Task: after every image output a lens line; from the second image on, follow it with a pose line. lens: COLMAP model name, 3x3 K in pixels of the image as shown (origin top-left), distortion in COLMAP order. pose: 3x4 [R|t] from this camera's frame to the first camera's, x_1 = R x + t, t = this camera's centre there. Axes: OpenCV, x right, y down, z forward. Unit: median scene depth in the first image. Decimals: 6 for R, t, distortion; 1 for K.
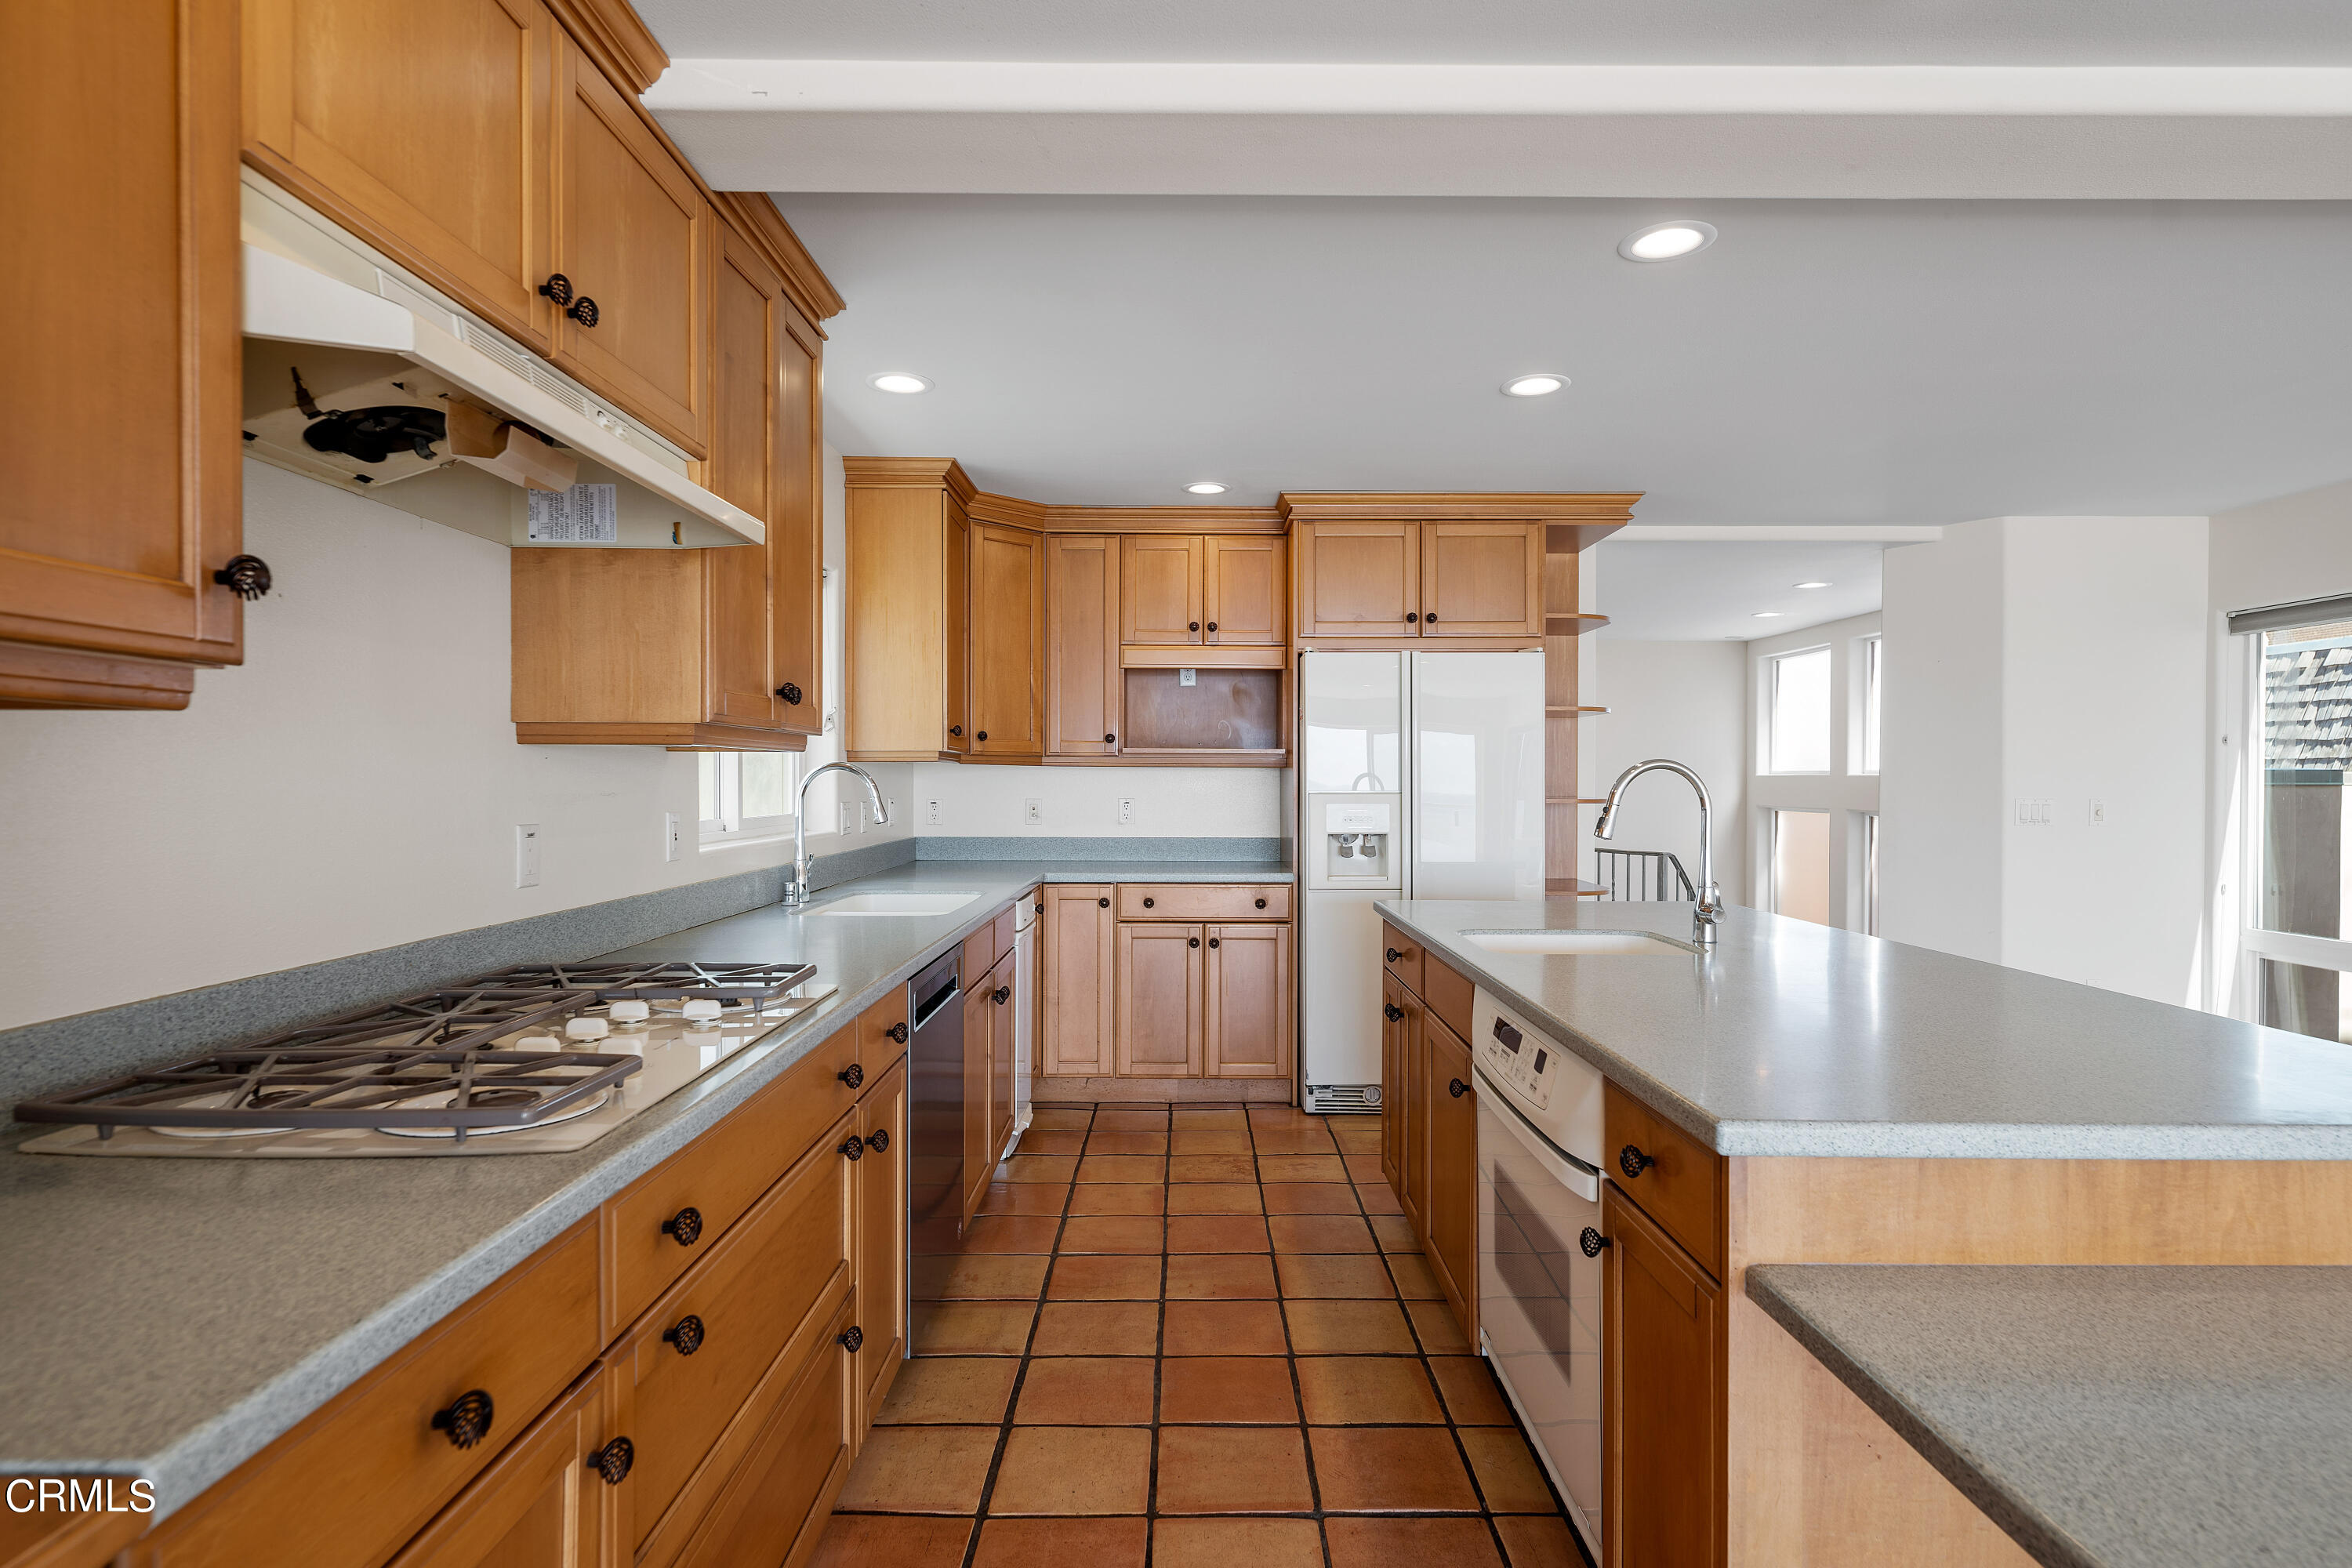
lens RADIAL K [[1224.7, 0, 1185.7], [0, 1224.7, 786.8], [0, 0, 1]] dist [0.004953, -0.002726]
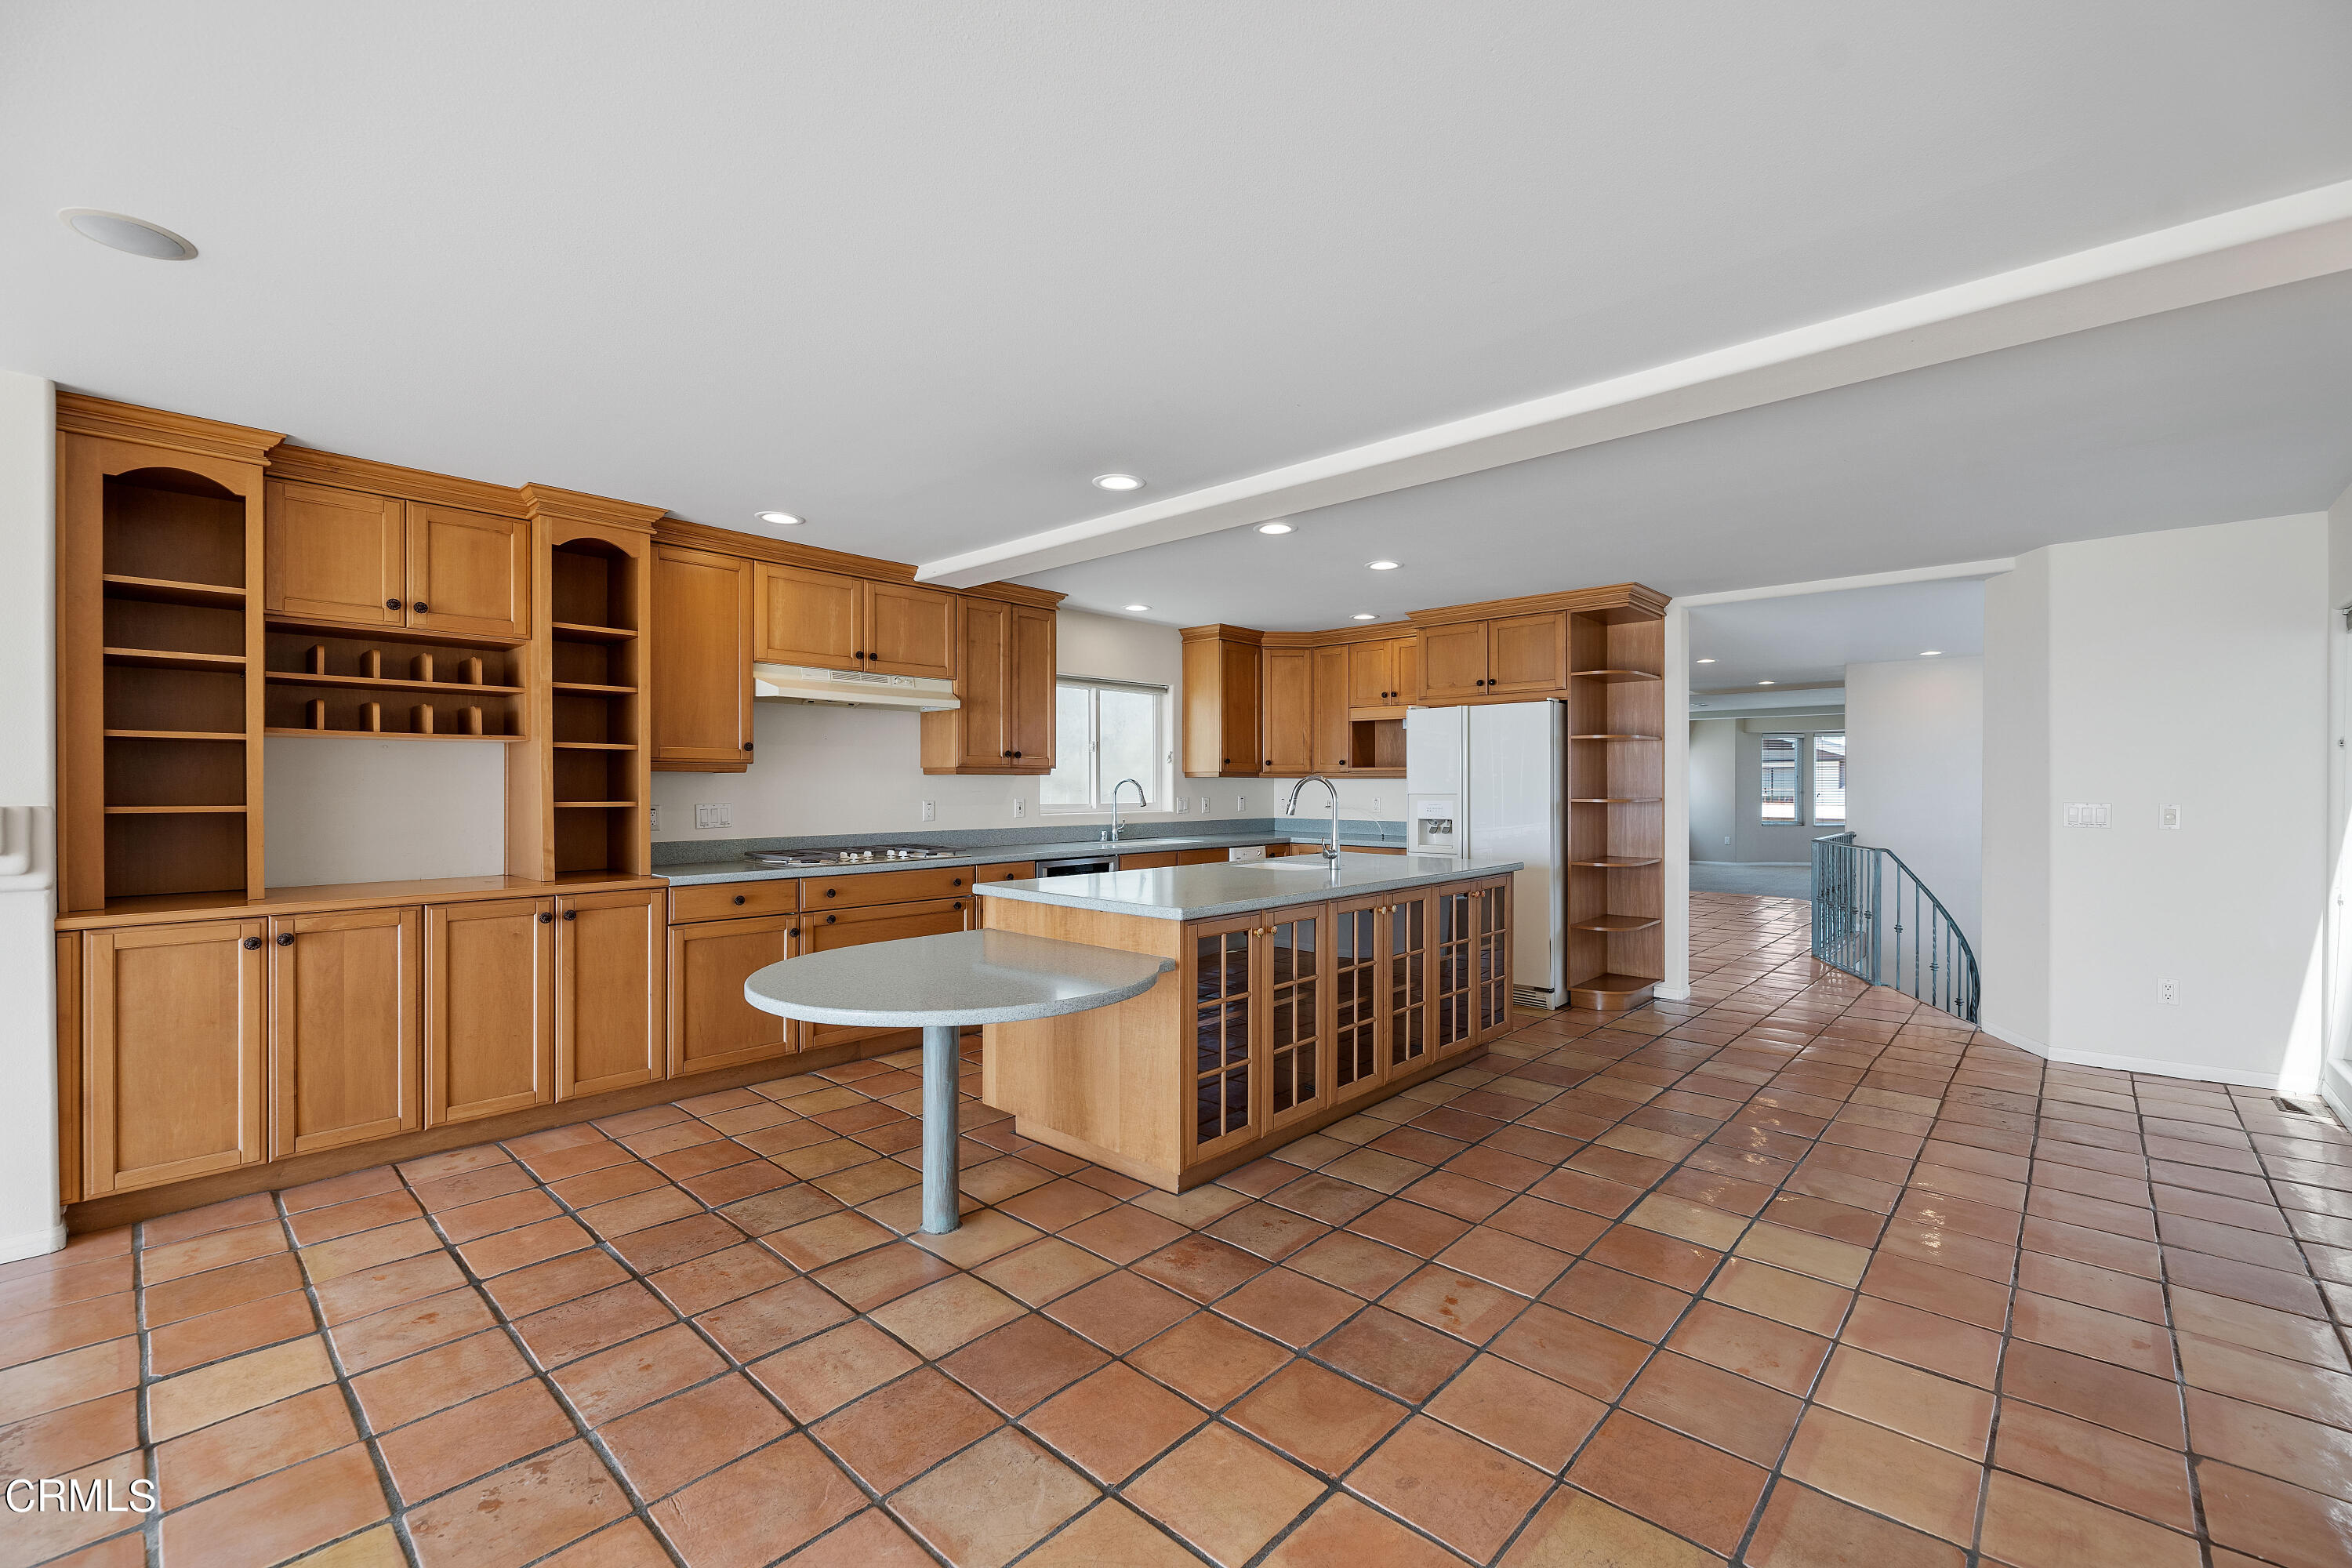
lens RADIAL K [[986.9, 0, 1201.3], [0, 986.9, 787.6], [0, 0, 1]] dist [-0.003266, -0.000704]
pose [[0.741114, -0.000722, -0.671379, 1.197356], [-0.002489, 0.999990, -0.003823, 0.003529], [0.671375, 0.004504, 0.741104, -0.276164]]
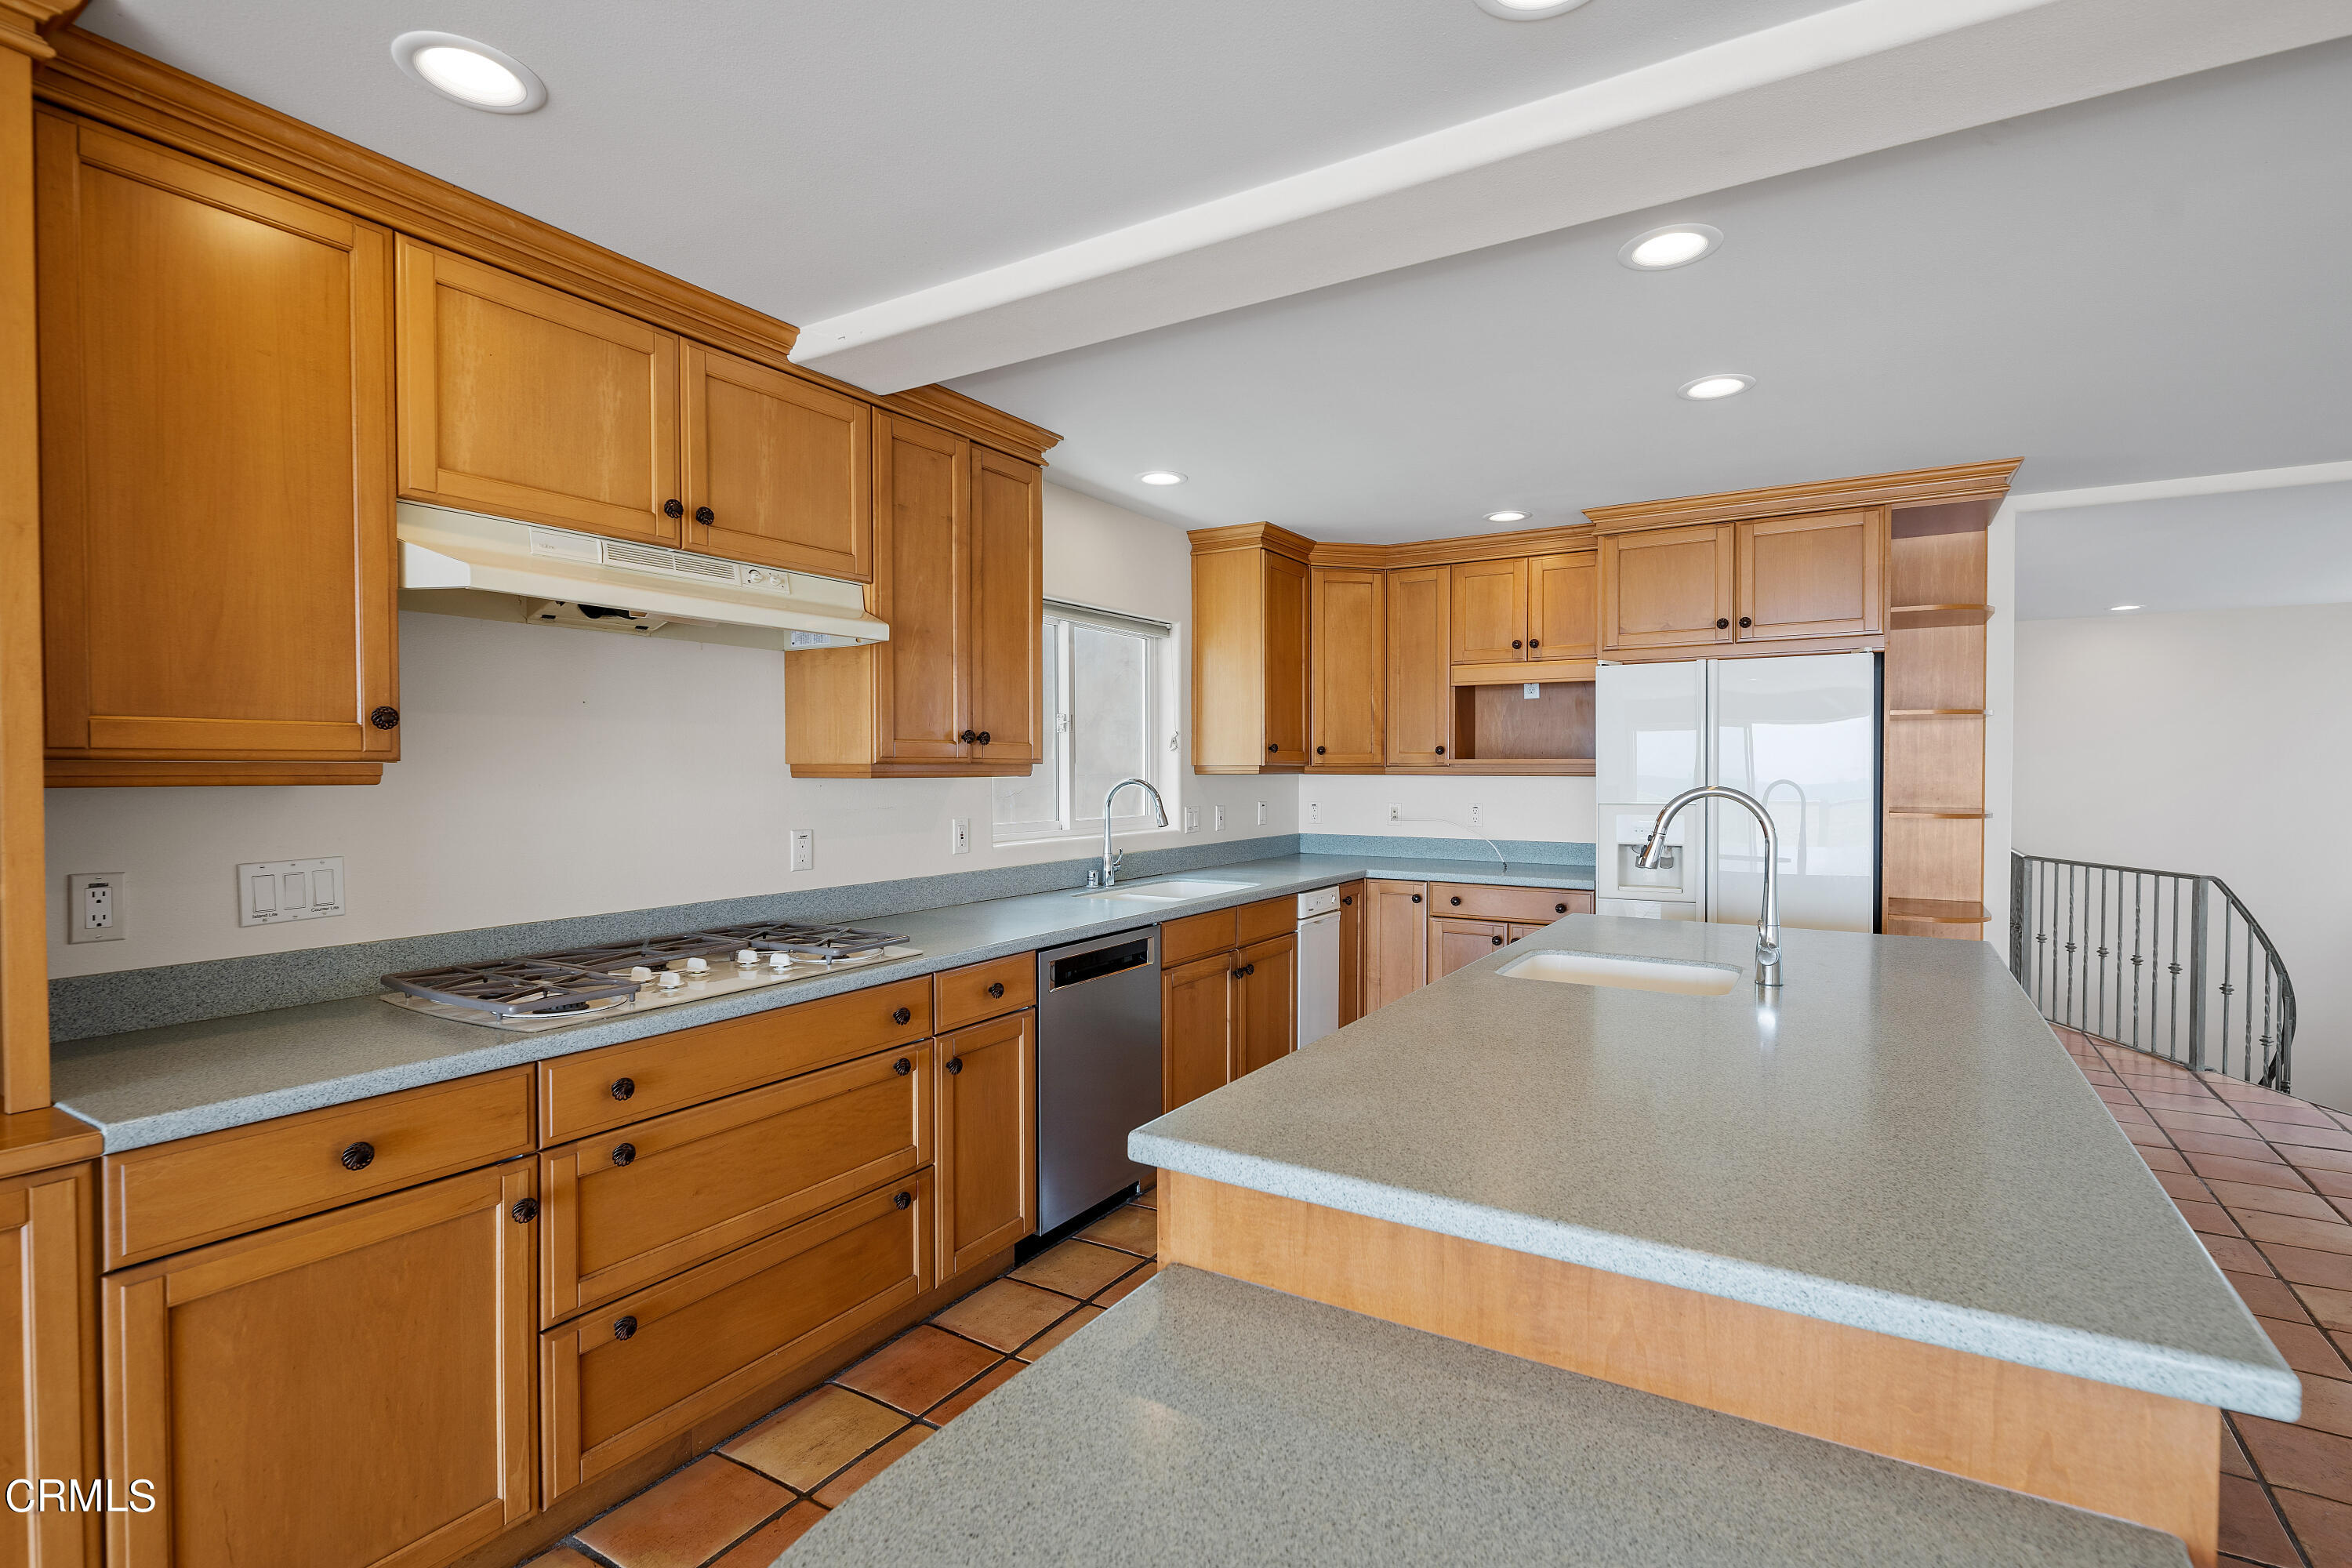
lens RADIAL K [[1098.7, 0, 1195.9], [0, 1098.7, 788.3], [0, 0, 1]] dist [0.002015, -0.002803]
pose [[0.852970, 0.006851, -0.521915, 0.442133], [-0.000508, 0.999924, 0.012295, -0.028309], [0.521960, -0.010222, 0.852909, 0.061551]]
